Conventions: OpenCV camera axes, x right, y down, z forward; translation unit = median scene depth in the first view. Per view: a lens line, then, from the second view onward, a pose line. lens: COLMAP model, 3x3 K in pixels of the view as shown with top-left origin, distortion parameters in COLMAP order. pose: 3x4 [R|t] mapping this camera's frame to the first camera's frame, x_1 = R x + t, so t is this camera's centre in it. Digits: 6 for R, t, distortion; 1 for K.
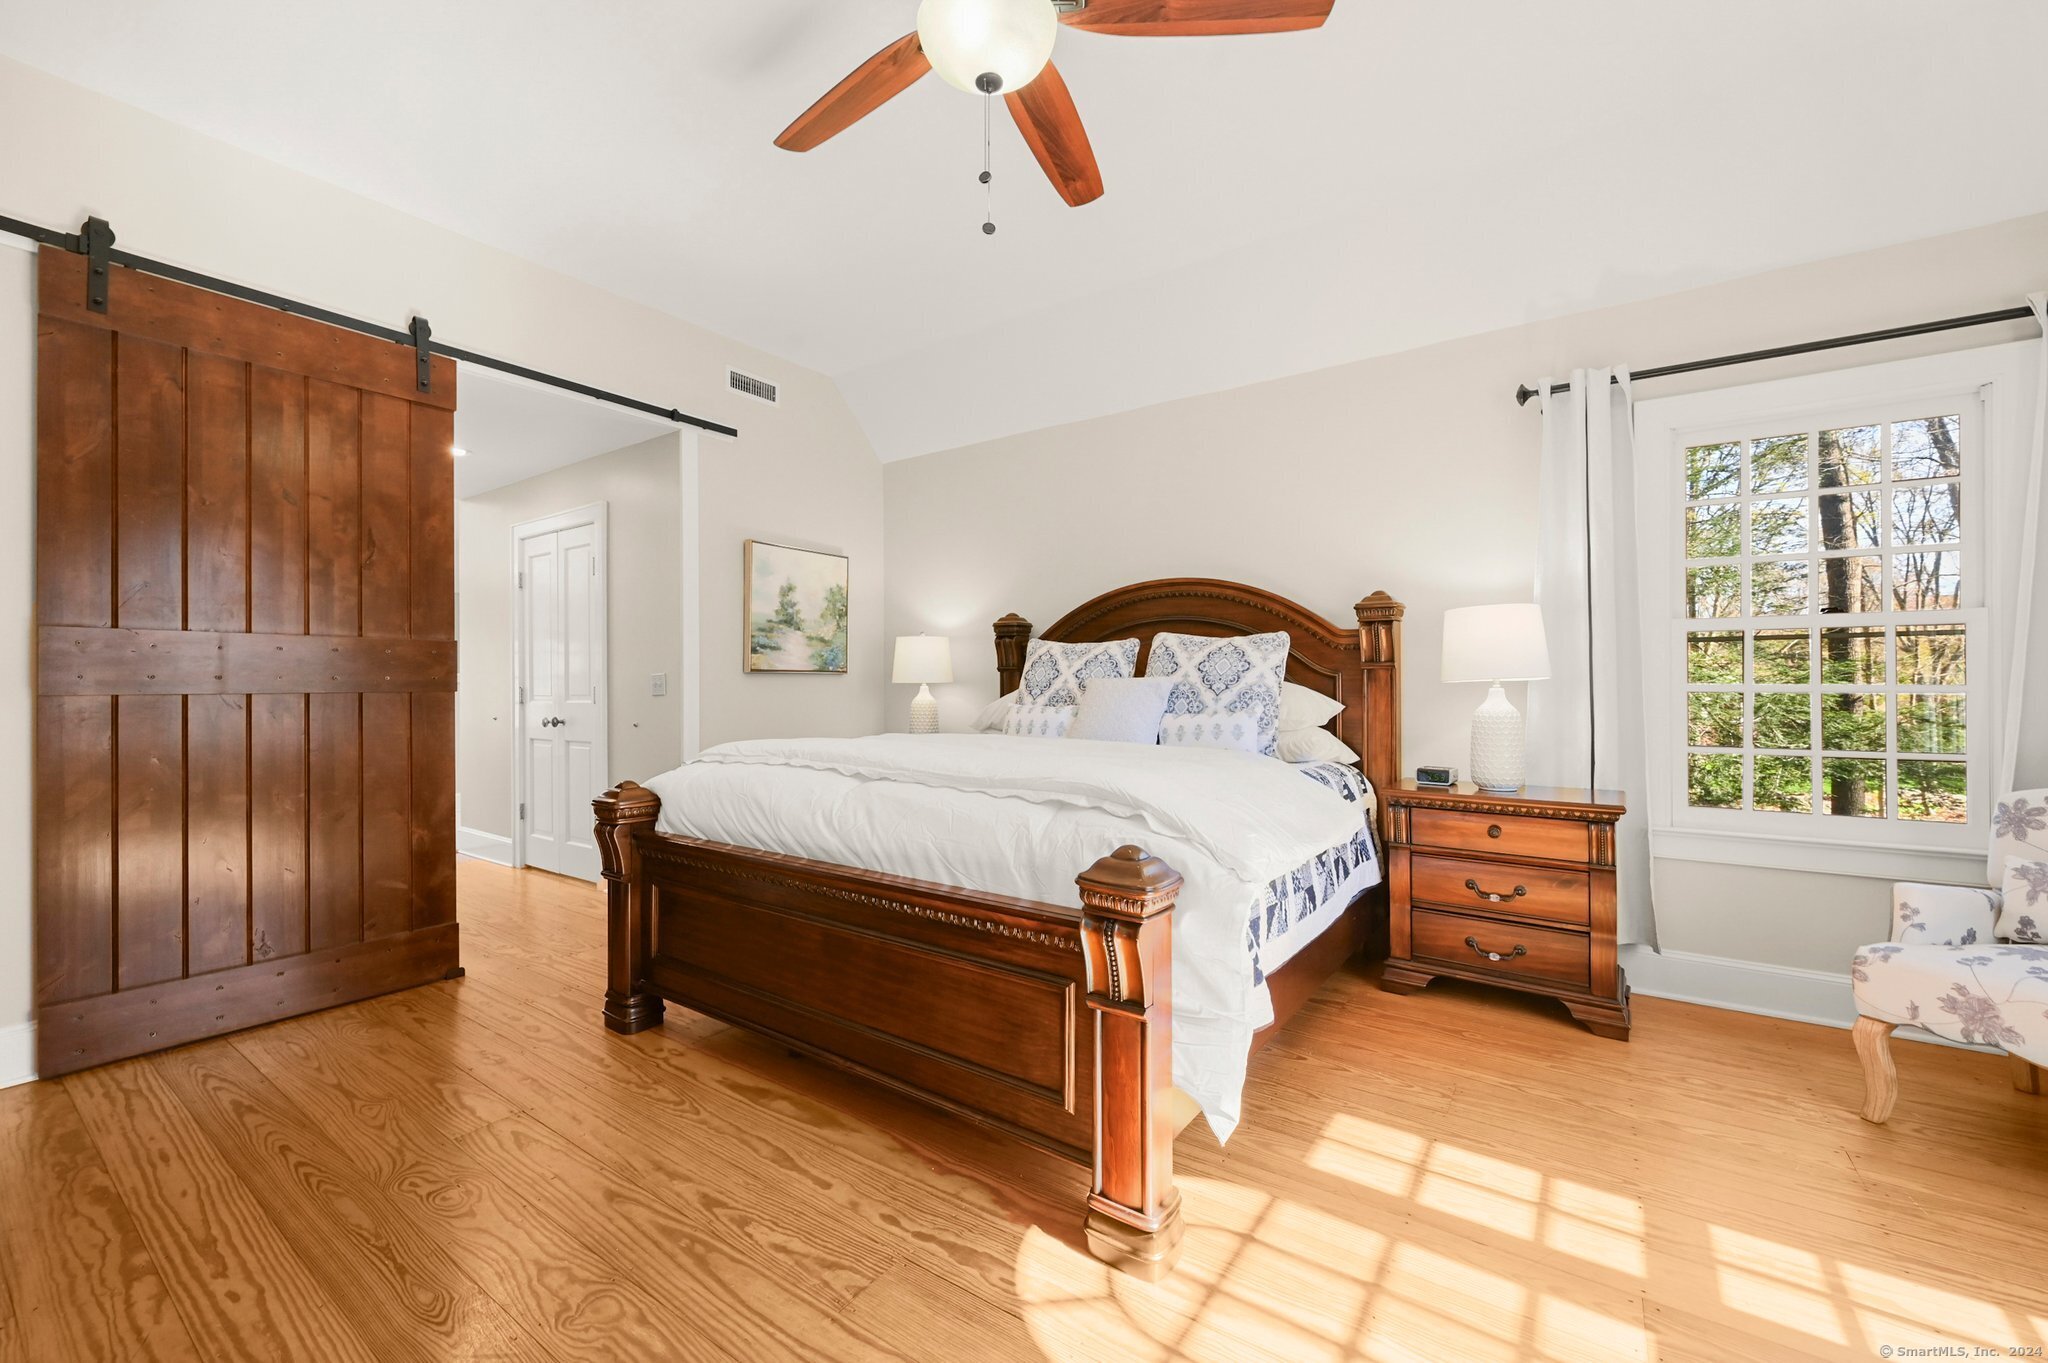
lens RADIAL K [[819.6, 0, 1024.9], [0, 819.6, 689.9], [0, 0, 1]] dist [0.000177, 0.000035]
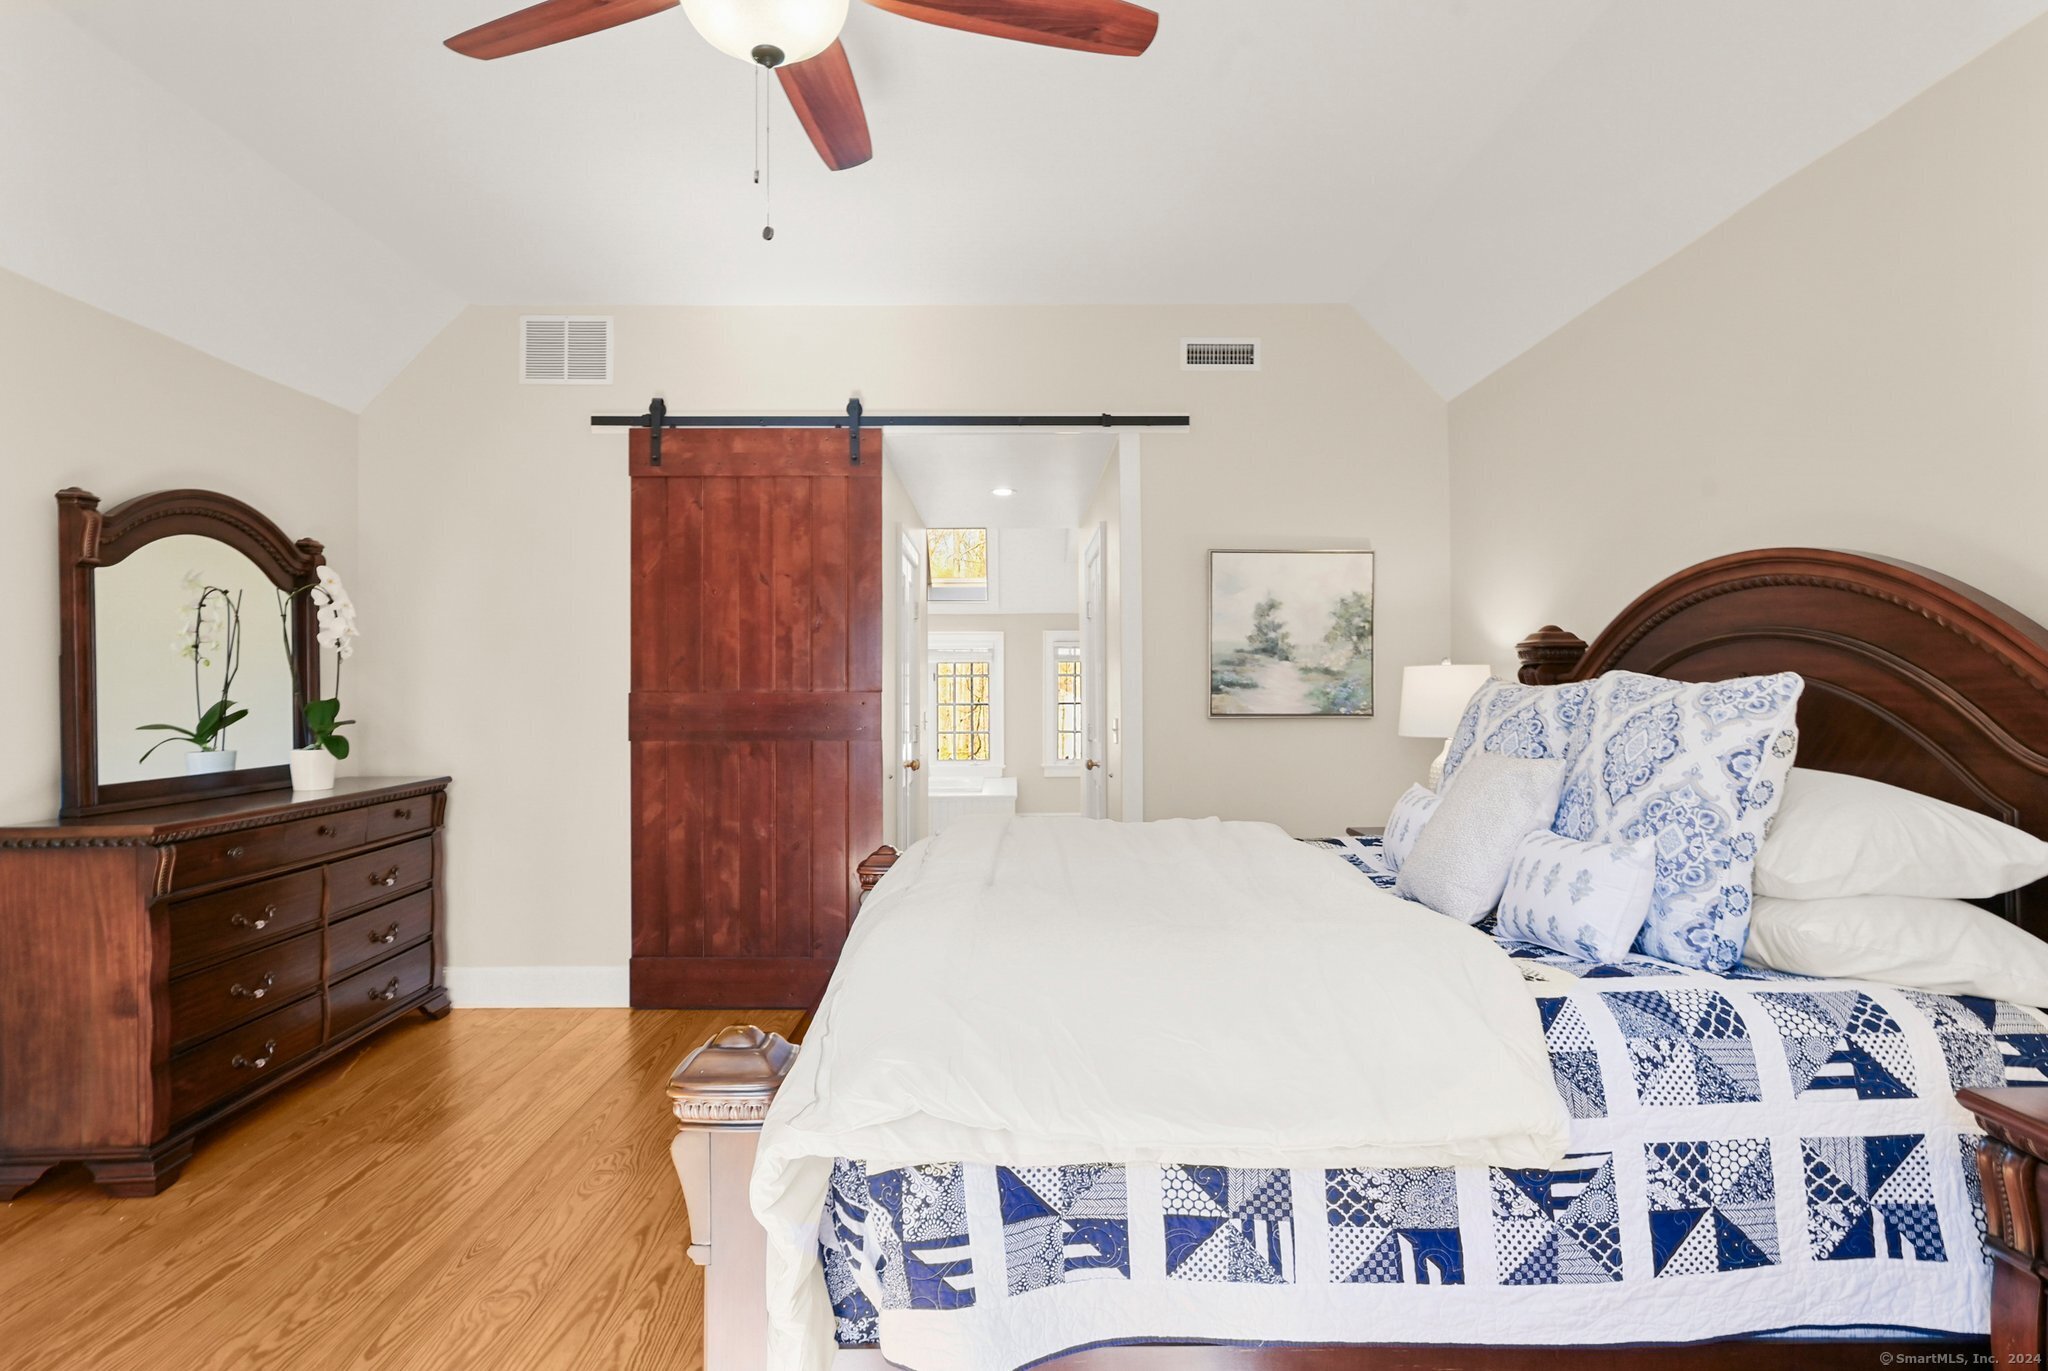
lens RADIAL K [[1092.1, 0, 1023.3], [0, 1092.1, 694.2], [0, 0, 1]] dist [-0.003597, -0.000569]
pose [[0.584223, 0.003104, -0.811587, 0.448524], [-0.004944, 0.999988, 0.000266, -0.047058], [0.811578, 0.003857, 0.584231, 0.259257]]
